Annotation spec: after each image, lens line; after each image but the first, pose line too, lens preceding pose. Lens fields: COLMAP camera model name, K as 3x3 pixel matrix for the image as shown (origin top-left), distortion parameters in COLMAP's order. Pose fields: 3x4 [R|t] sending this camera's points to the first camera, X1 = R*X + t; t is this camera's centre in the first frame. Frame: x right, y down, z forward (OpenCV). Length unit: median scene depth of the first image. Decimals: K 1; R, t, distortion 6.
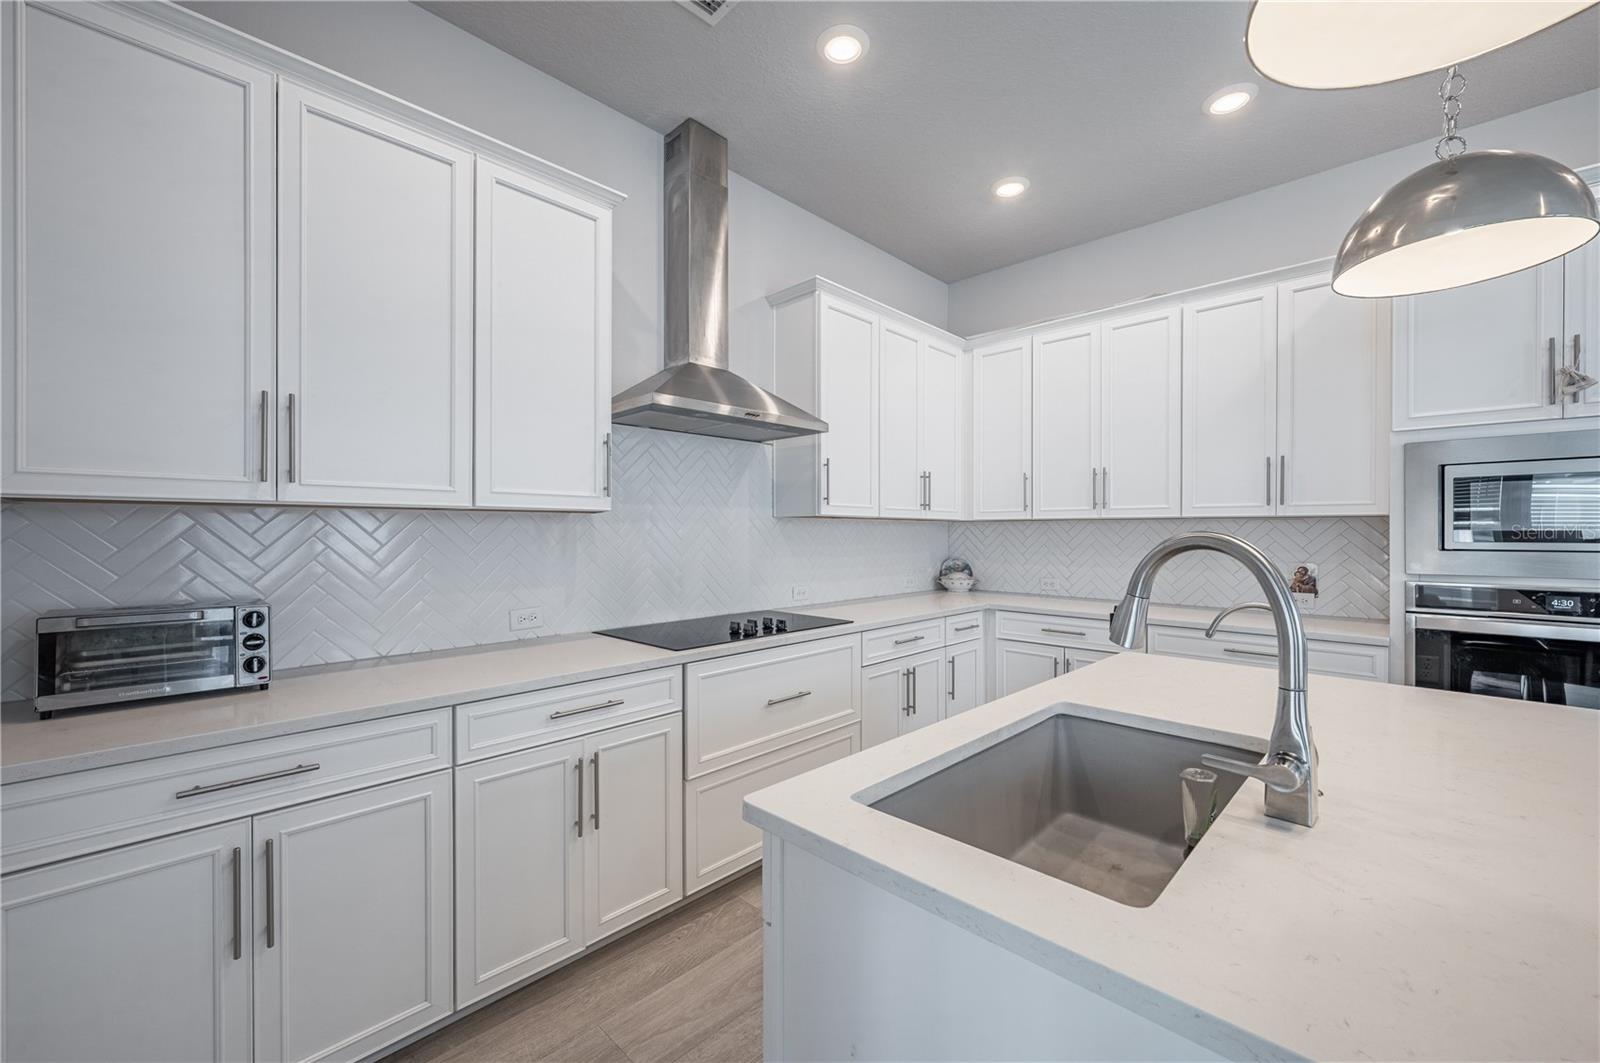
lens RADIAL K [[637.9, 0, 795.7], [0, 637.9, 533.6], [0, 0, 1]] dist [0.000440, -0.000142]
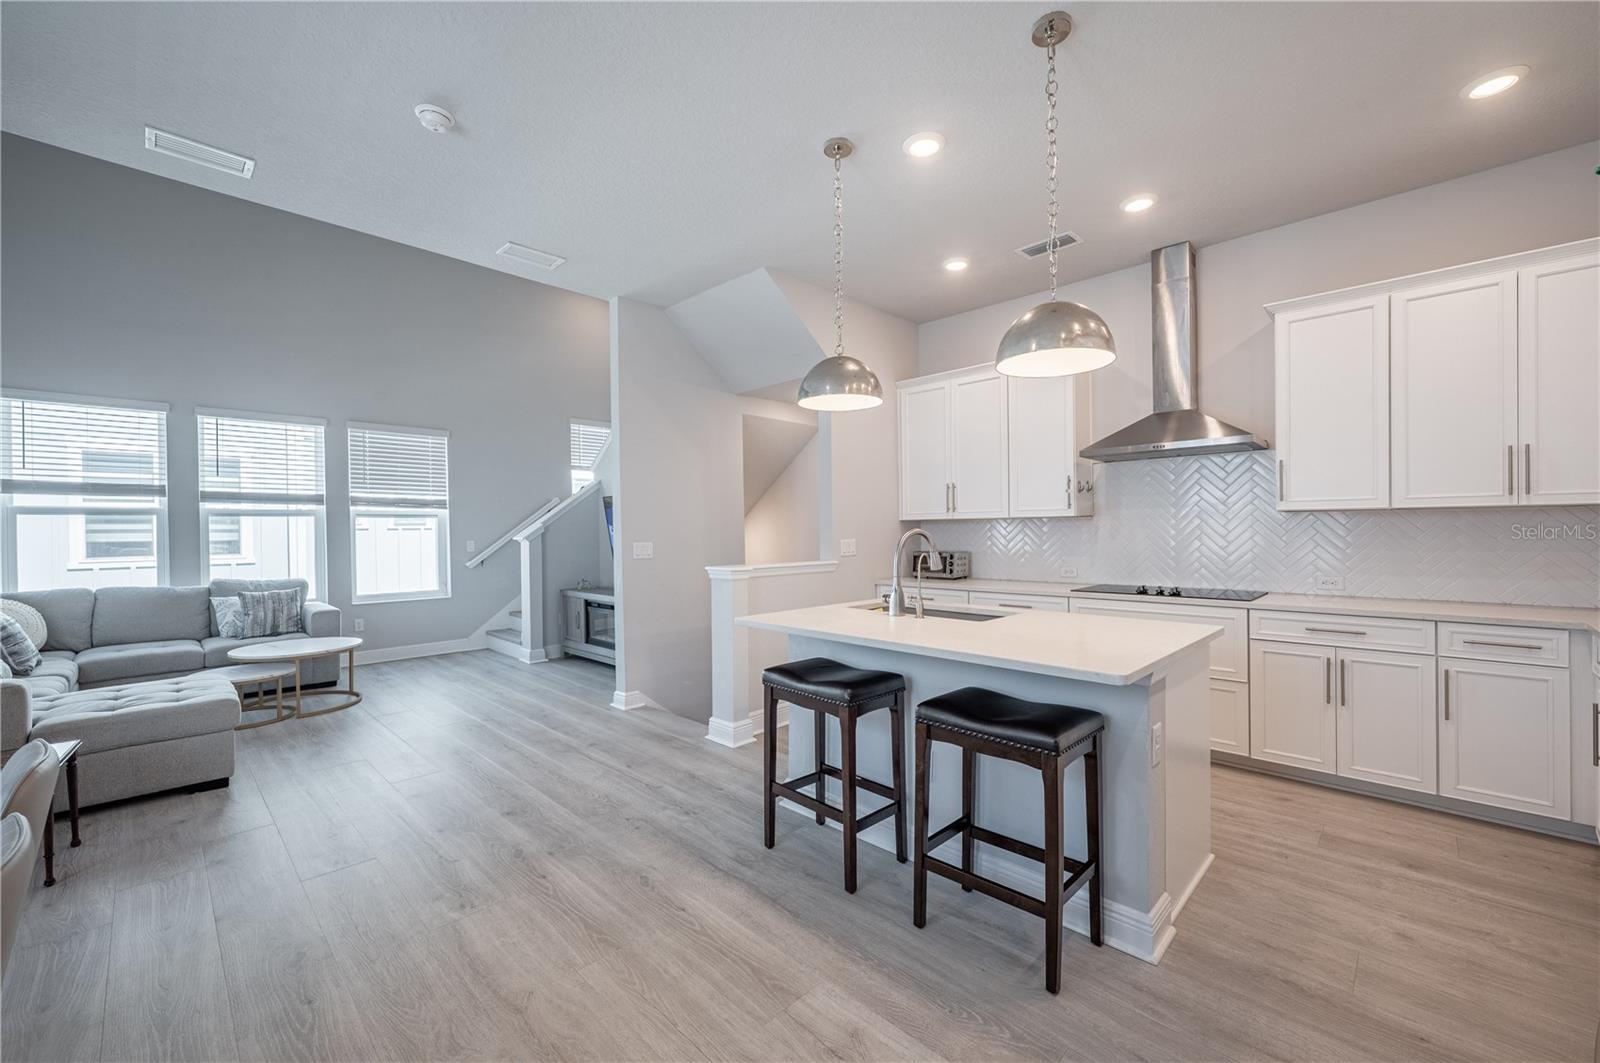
lens RADIAL K [[637.9, 0, 809.4], [0, 637.9, 533.6], [0, 0, 1]] dist [0.000440, -0.000142]
pose [[0.013778, 0.004728, -0.999894, 1.456078], [0.006480, 0.999967, 0.004818, 0.000706], [0.999884, -0.006546, 0.013747, 0.171170]]
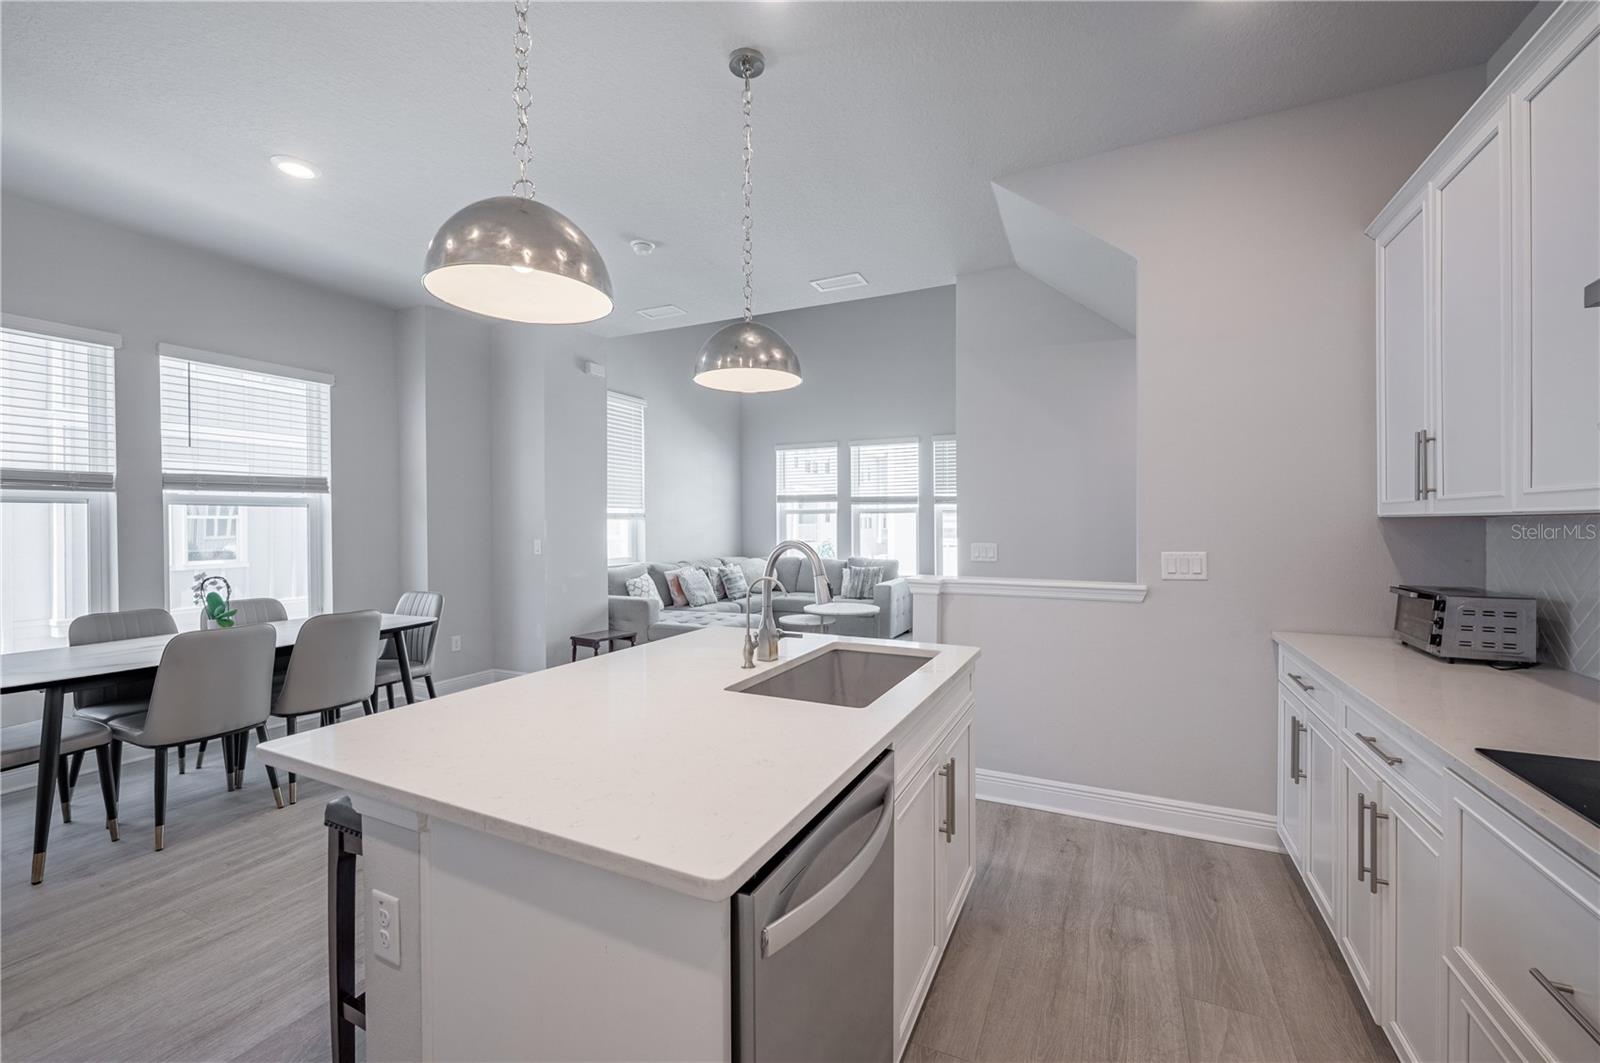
lens RADIAL K [[637.9, 0, 799.2], [0, 637.9, 531.0], [0, 0, 1]] dist [0.000440, -0.000142]
pose [[-0.946850, 0.008965, -0.321550, 0.504556], [0.005376, 0.999913, 0.012047, -0.014998], [0.321630, 0.009678, -0.946816, 1.166471]]
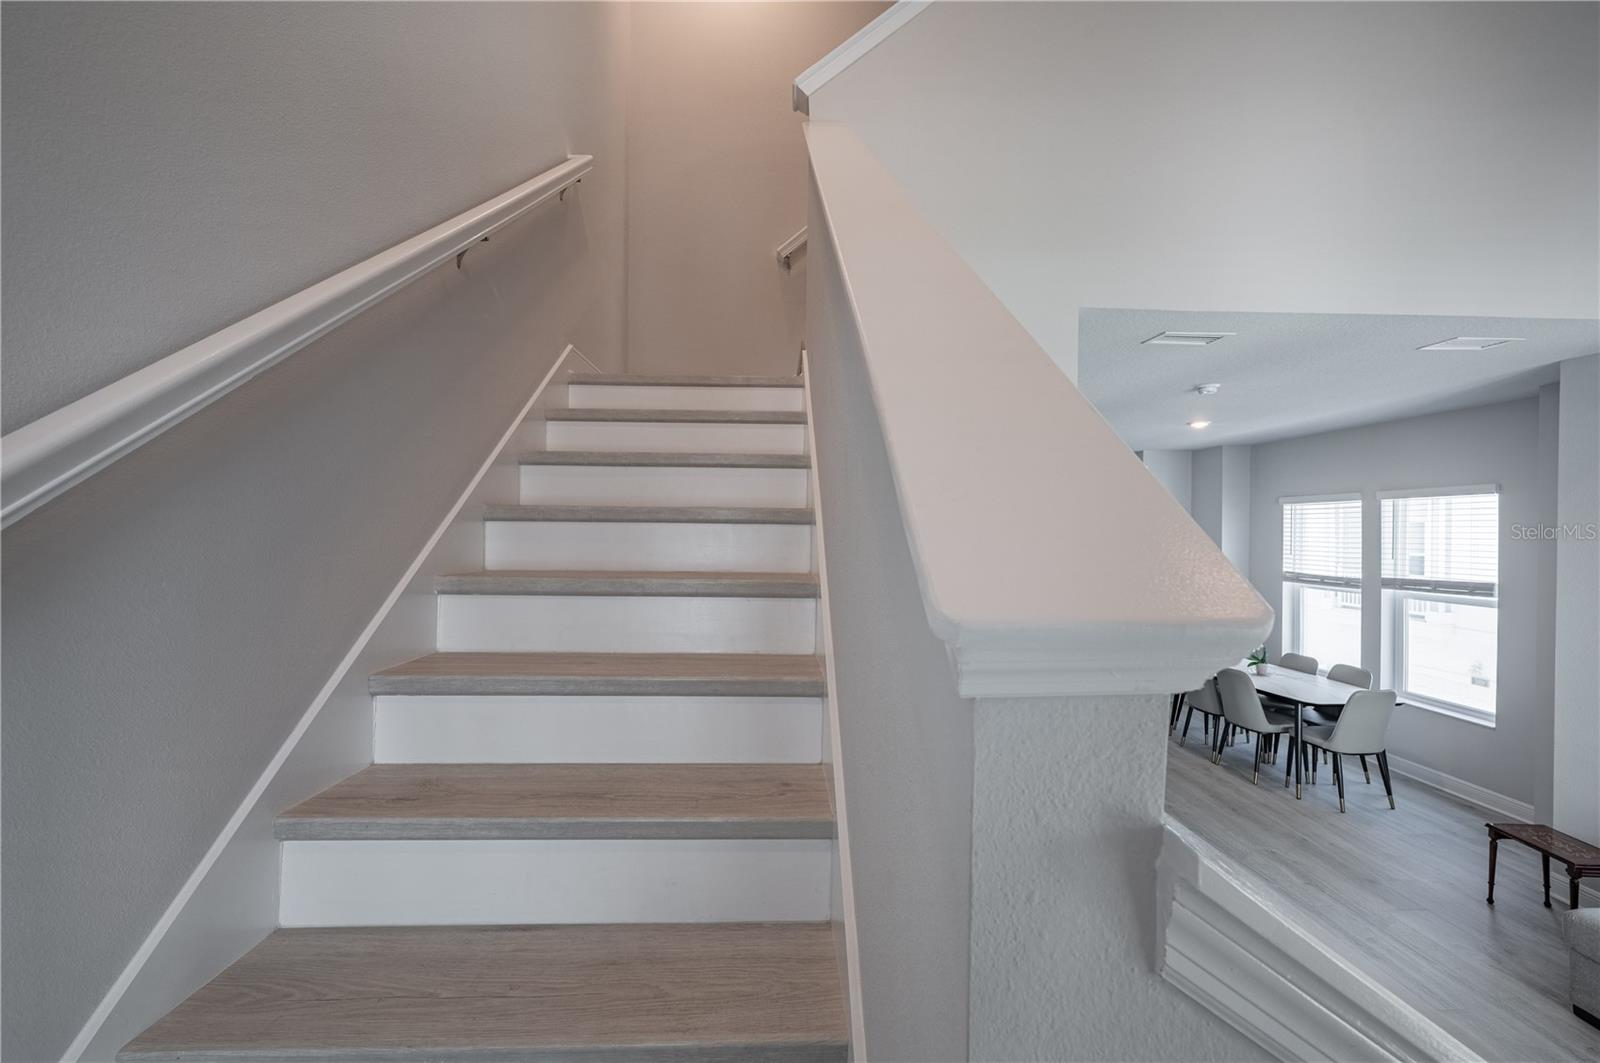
lens RADIAL K [[637.9, 0, 806.5], [0, 637.9, 534.4], [0, 0, 1]] dist [0.000440, -0.000142]
pose [[0.677531, -0.000194, 0.735494, -1.646570], [-0.004333, 0.999982, 0.004255, -0.301966], [-0.735481, -0.006070, 0.677518, -0.811338]]
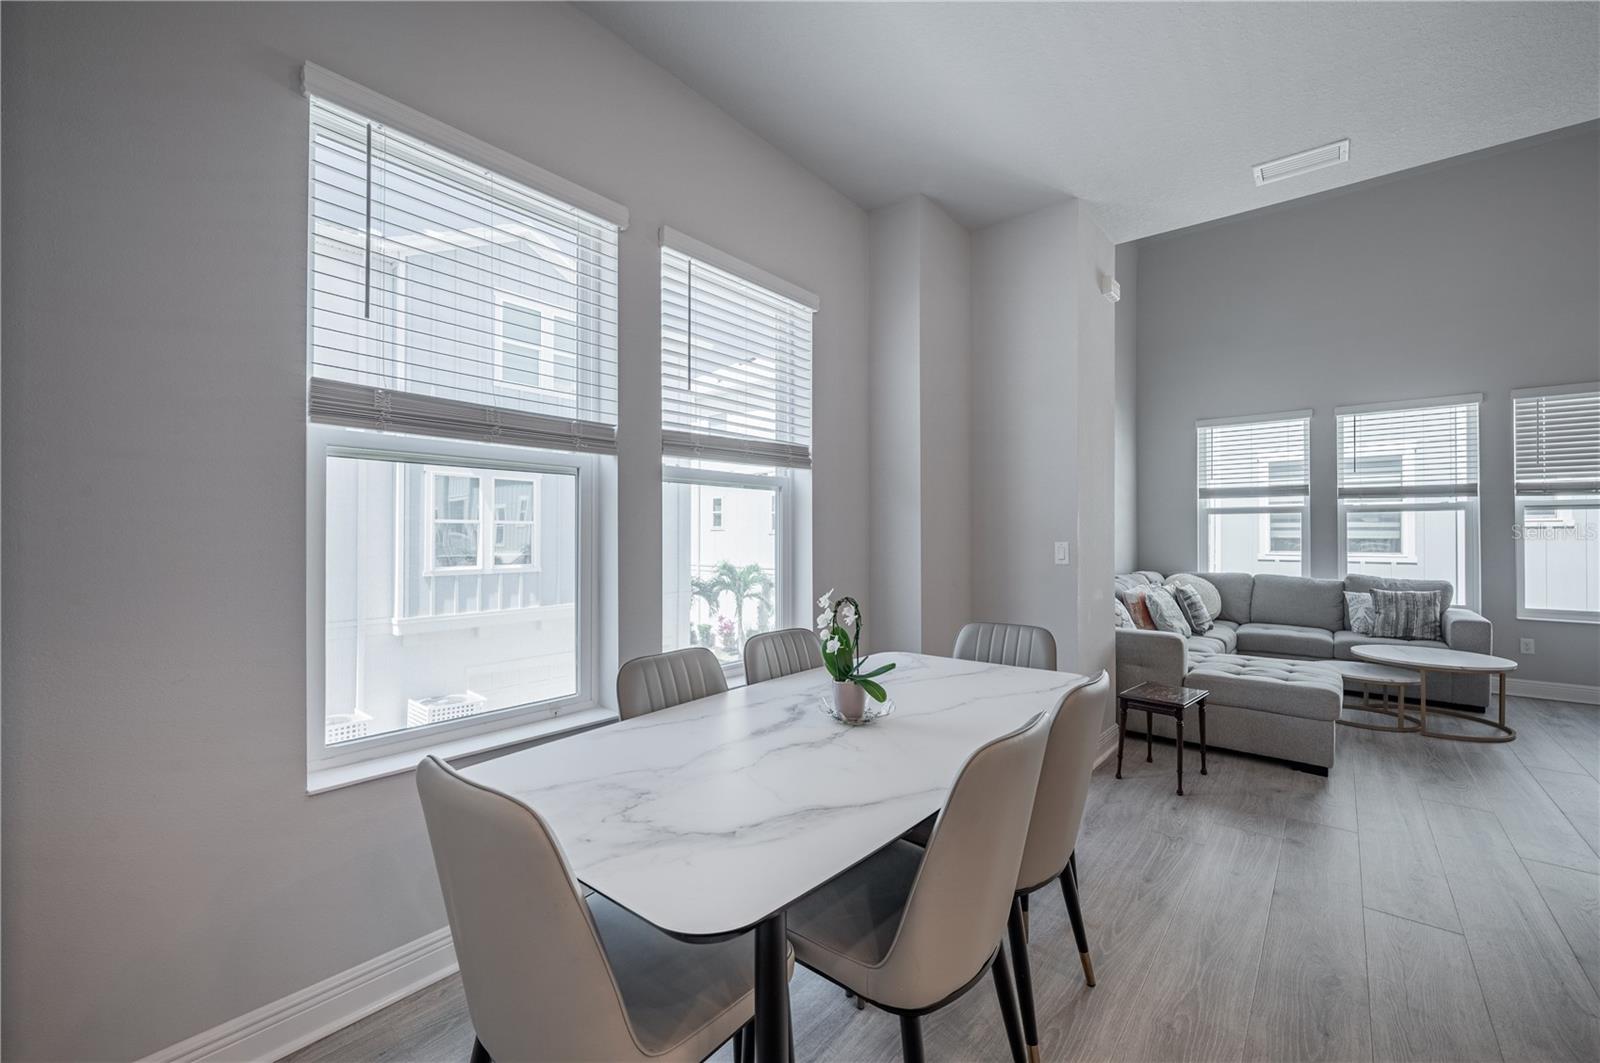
lens RADIAL K [[637.9, 0, 801.9], [0, 637.9, 532.9], [0, 0, 1]] dist [0.000440, -0.000142]
pose [[-0.996613, -0.002465, -0.082202, 1.322804], [-0.002499, 0.999997, 0.000312, 0.015727], [0.082201, 0.000516, -0.996616, 0.221979]]
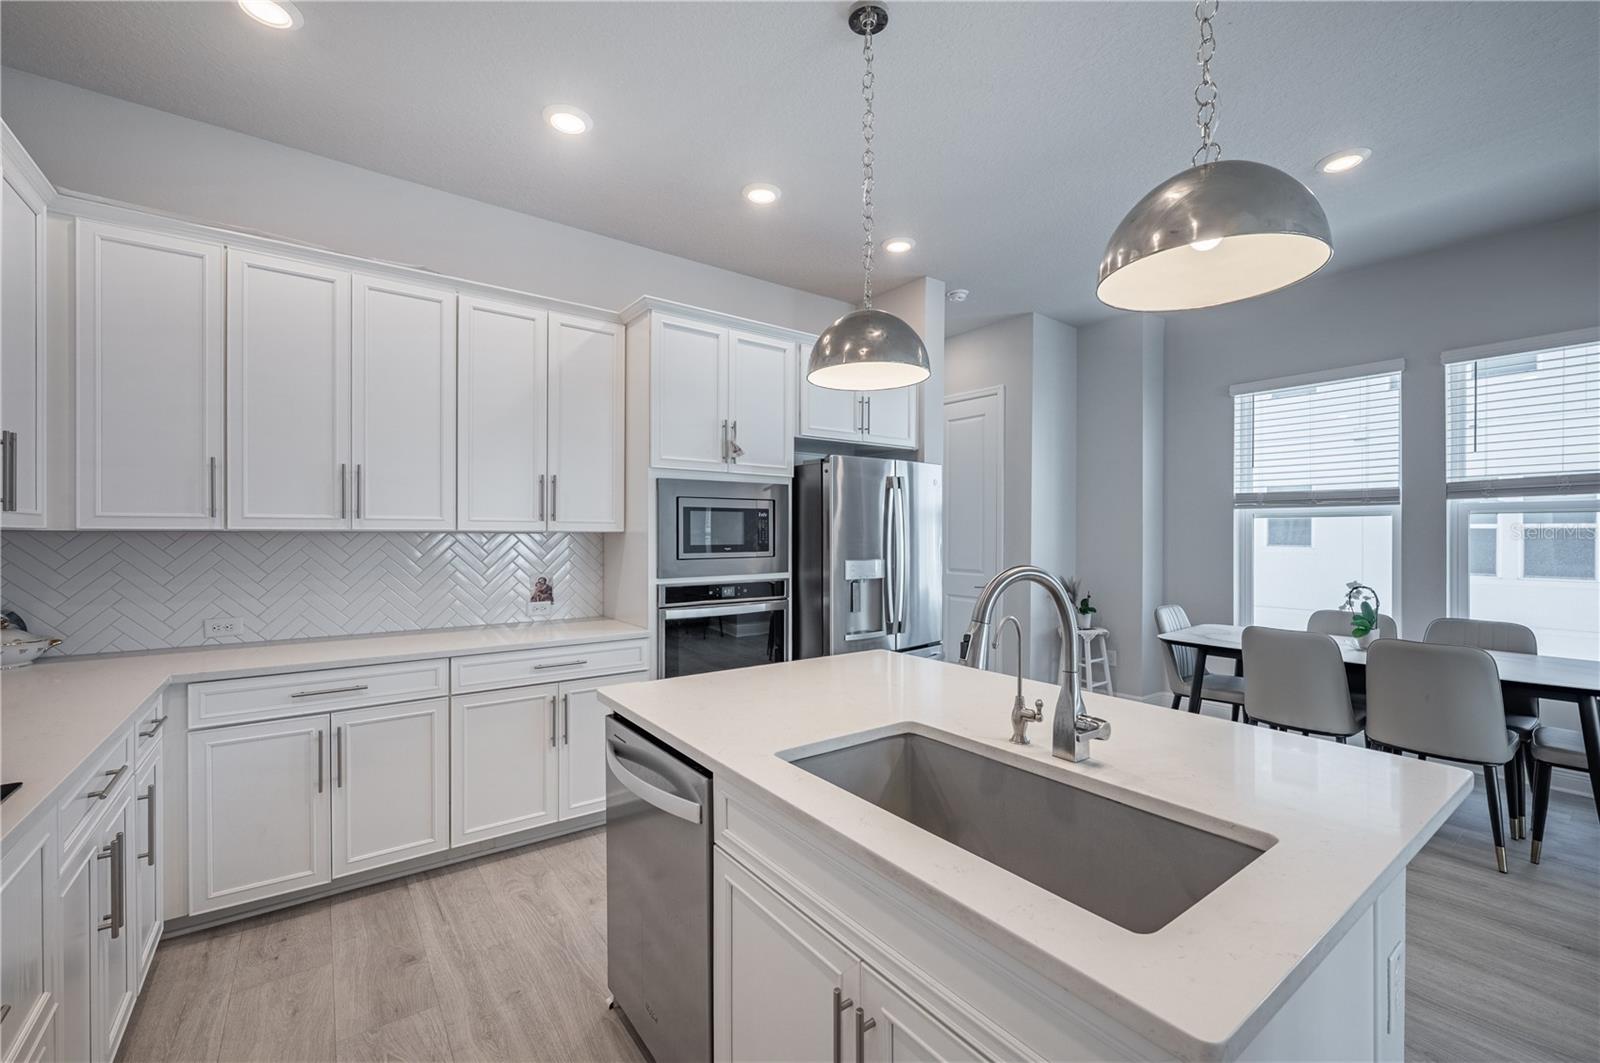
lens RADIAL K [[637.9, 0, 803.3], [0, 637.9, 539.1], [0, 0, 1]] dist [0.000440, -0.000142]
pose [[0.148448, -0.009584, 0.988874, -0.279176], [0.003389, 0.999952, 0.009183, -0.027517], [-0.988914, 0.001988, 0.148474, 0.512542]]
